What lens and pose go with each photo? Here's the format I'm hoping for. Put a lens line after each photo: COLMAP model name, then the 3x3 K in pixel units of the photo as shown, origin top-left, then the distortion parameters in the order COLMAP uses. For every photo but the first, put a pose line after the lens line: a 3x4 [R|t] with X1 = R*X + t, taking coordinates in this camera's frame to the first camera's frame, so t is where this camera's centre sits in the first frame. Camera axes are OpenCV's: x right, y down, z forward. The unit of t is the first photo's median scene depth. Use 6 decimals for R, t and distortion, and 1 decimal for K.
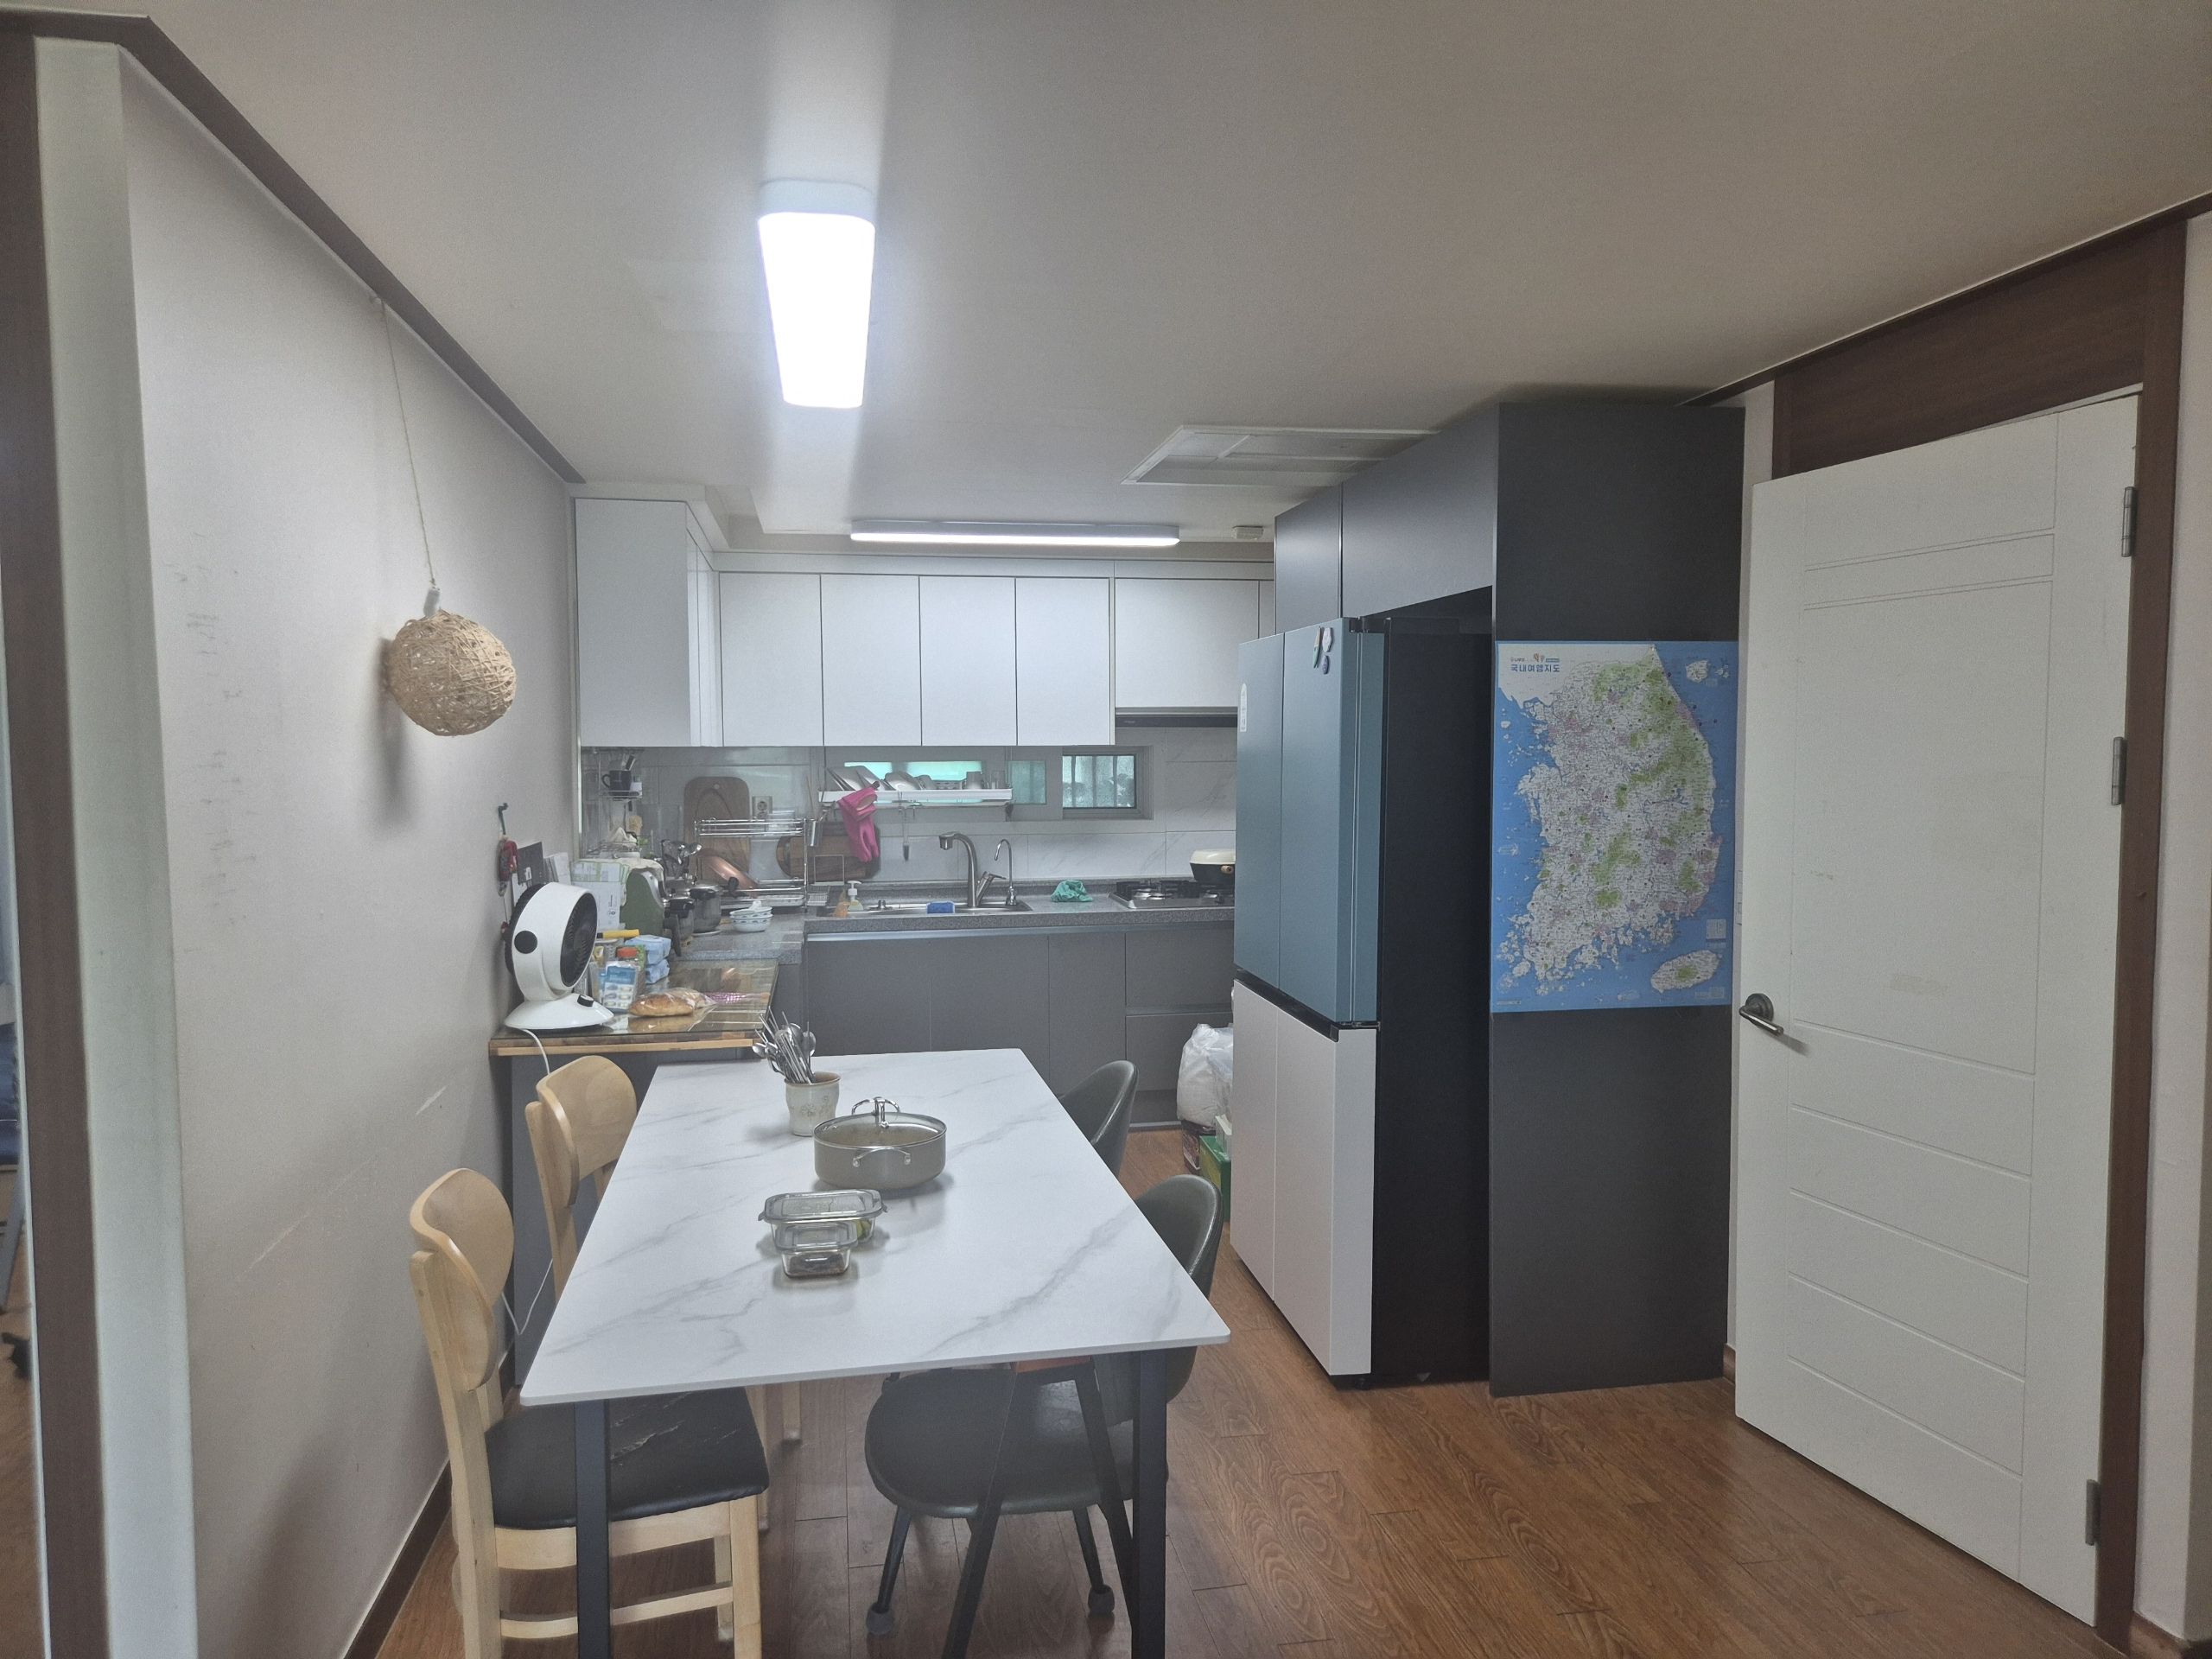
lens RADIAL K [[1496.5, 0, 1104.7], [0, 1496.5, 839.1], [0, 0, 1]] dist [0.068560, 0.000862]
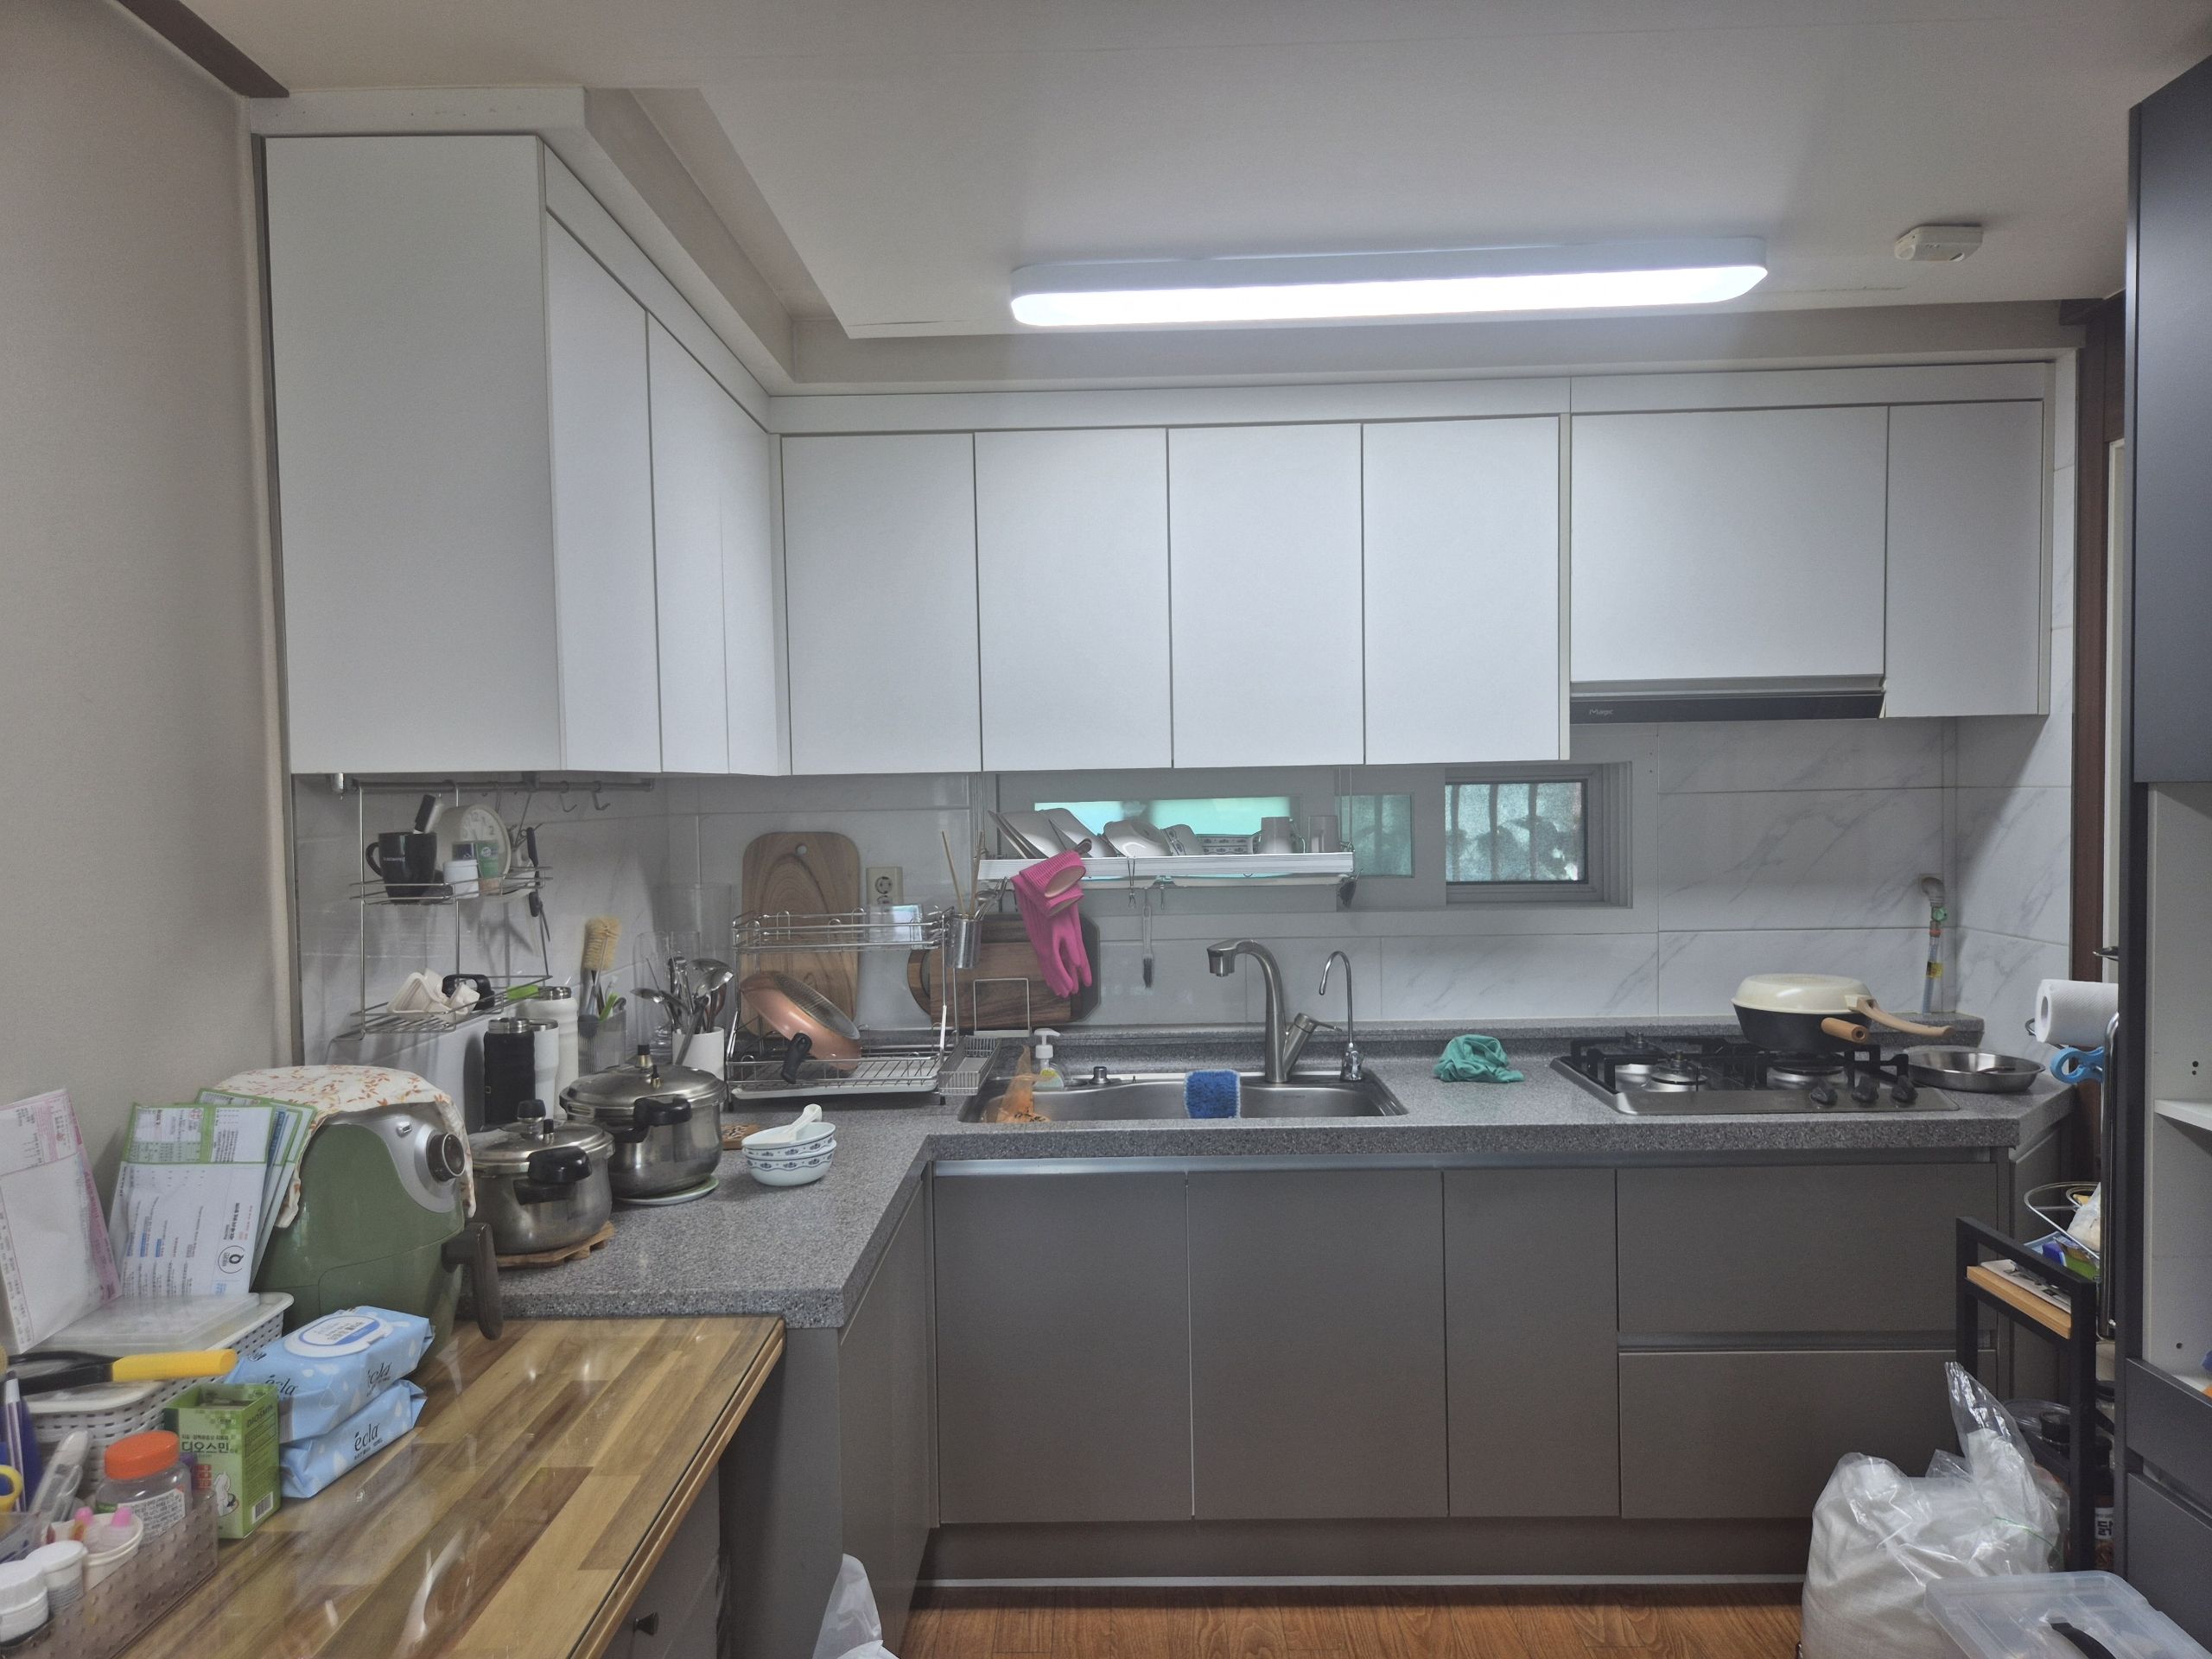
lens RADIAL K [[1496.5, 0, 1097.1], [0, 1496.5, 832.7], [0, 0, 1]] dist [0.068560, 0.000862]
pose [[0.979934, -0.006351, -0.199223, -0.046005], [0.001213, 0.999664, -0.025903, -0.026967], [0.199320, 0.025142, 0.979612, 0.491255]]
